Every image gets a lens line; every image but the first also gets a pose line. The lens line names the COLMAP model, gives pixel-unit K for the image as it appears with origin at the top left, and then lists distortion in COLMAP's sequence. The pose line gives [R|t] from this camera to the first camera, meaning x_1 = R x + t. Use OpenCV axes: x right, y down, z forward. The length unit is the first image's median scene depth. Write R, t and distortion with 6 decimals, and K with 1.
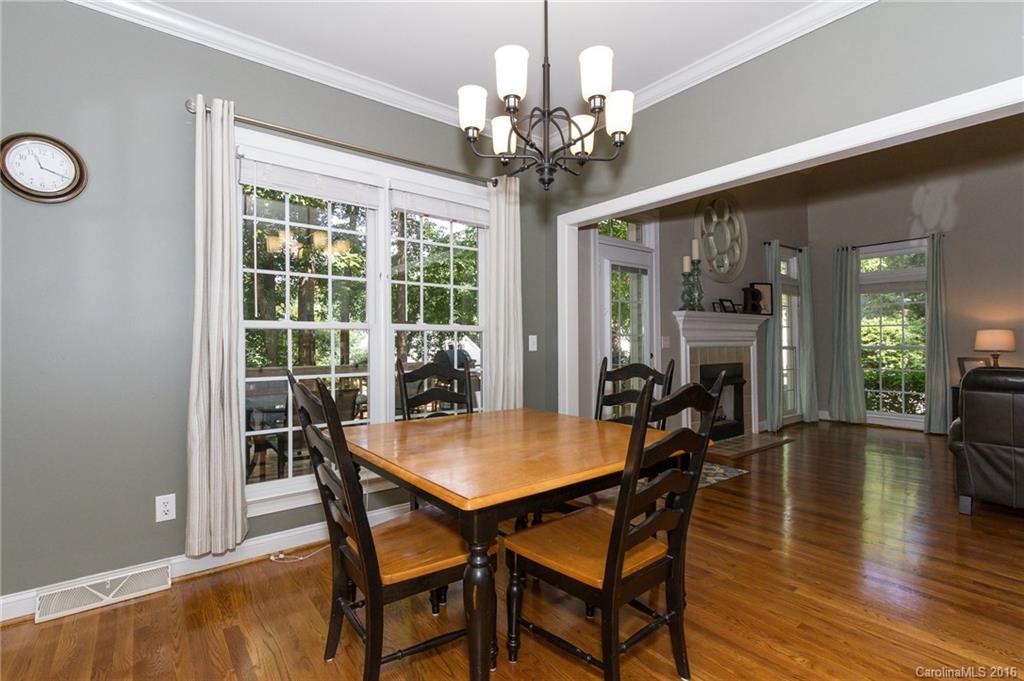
lens RADIAL K [[471.8, 0, 509.2], [0, 471.8, 343.9], [0, 0, 1]] dist [0.002638, -0.000178]
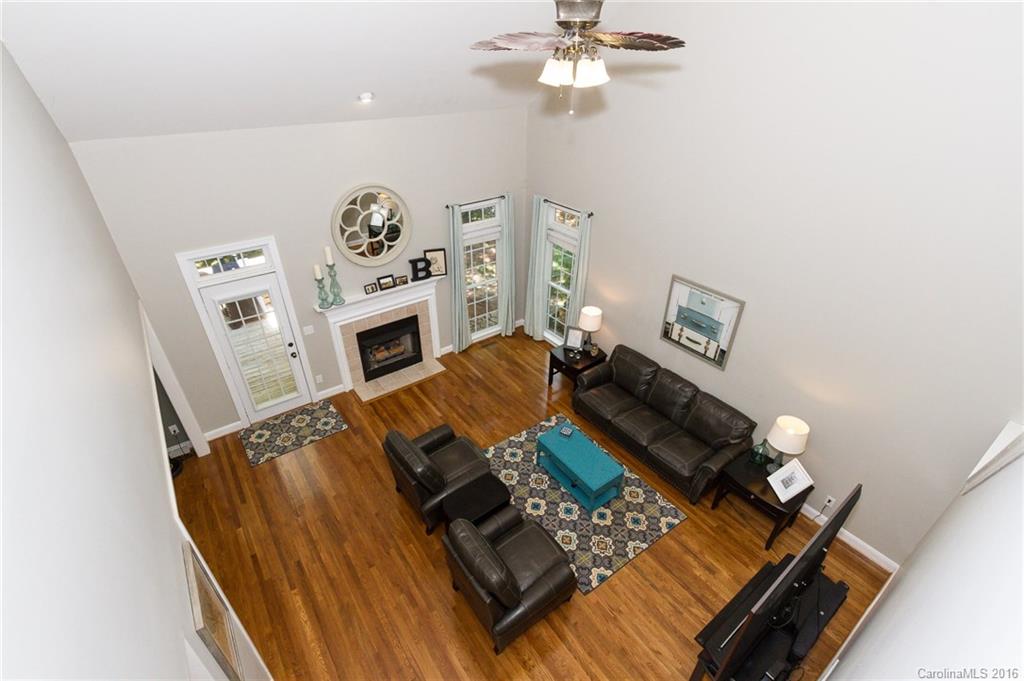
lens RADIAL K [[471.8, 0, 509.2], [0, 471.8, 343.9], [0, 0, 1]] dist [0.002638, -0.000178]
pose [[0.999475, 0.026978, -0.017962, 0.751781], [-0.013183, 0.844690, 0.535094, -0.562239], [0.029608, -0.534576, 0.844602, -0.102477]]
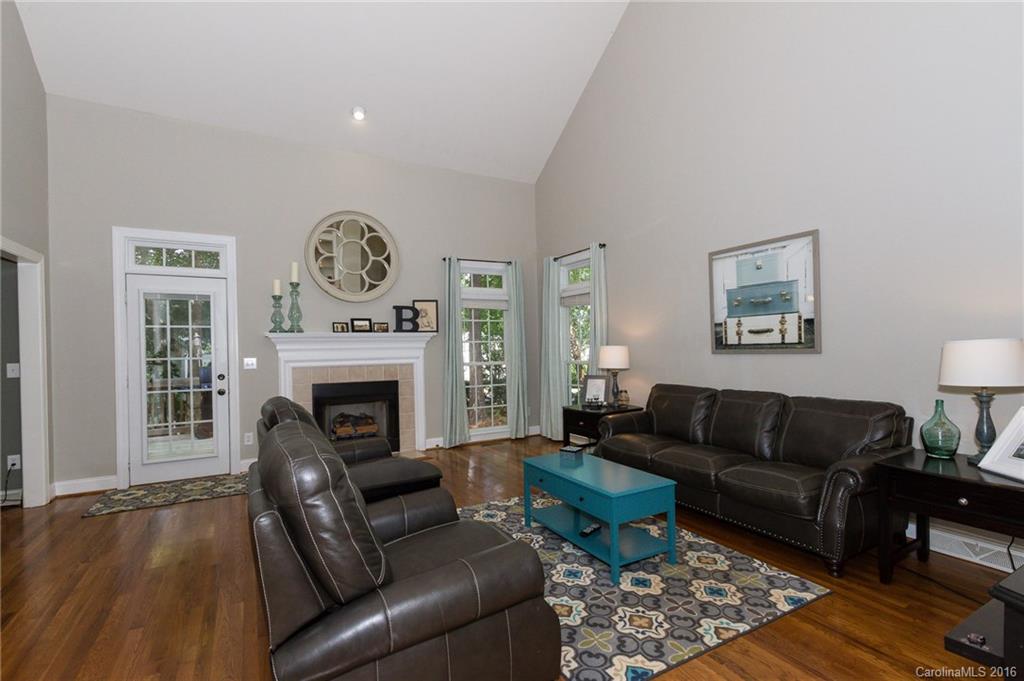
lens RADIAL K [[467.6, 0, 512.7], [0, 467.6, 348.6], [0, 0, 1]] dist [0.004247, -0.000160]
pose [[0.988797, -0.015355, -0.148476, 0.871796], [0.014928, 0.999881, -0.003996, -0.019282], [0.148520, 0.001735, 0.988908, 0.041953]]
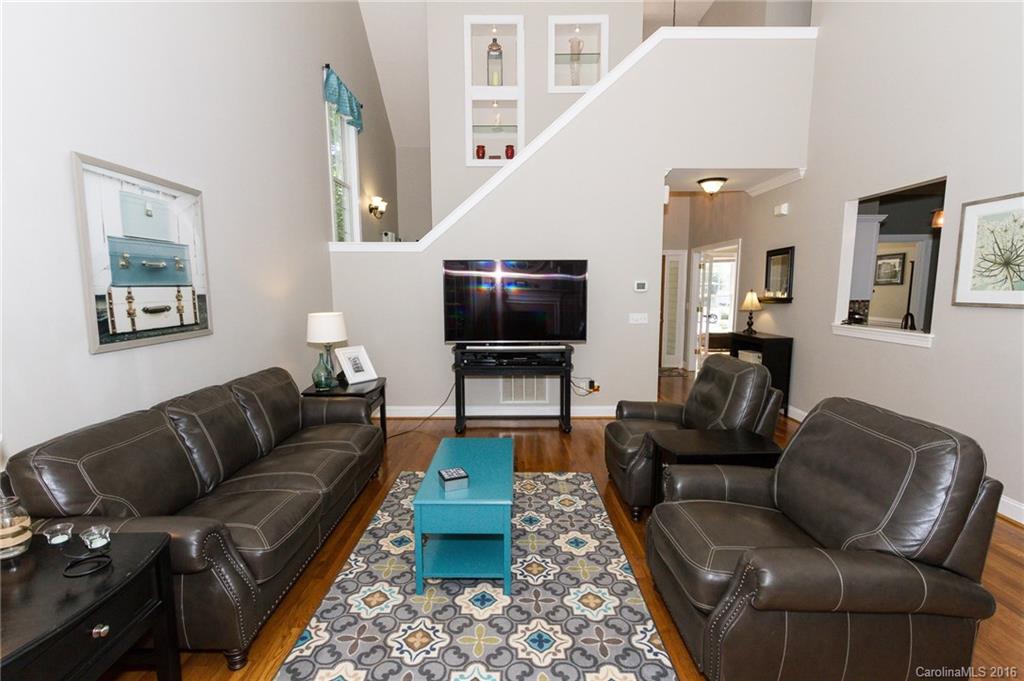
lens RADIAL K [[471.8, 0, 509.2], [0, 471.8, 343.9], [0, 0, 1]] dist [0.002638, -0.000178]
pose [[-0.786277, -0.067895, 0.614132, 0.570122], [0.010246, 0.992375, 0.122829, -0.061300], [-0.617789, 0.102870, -0.779586, 0.899984]]
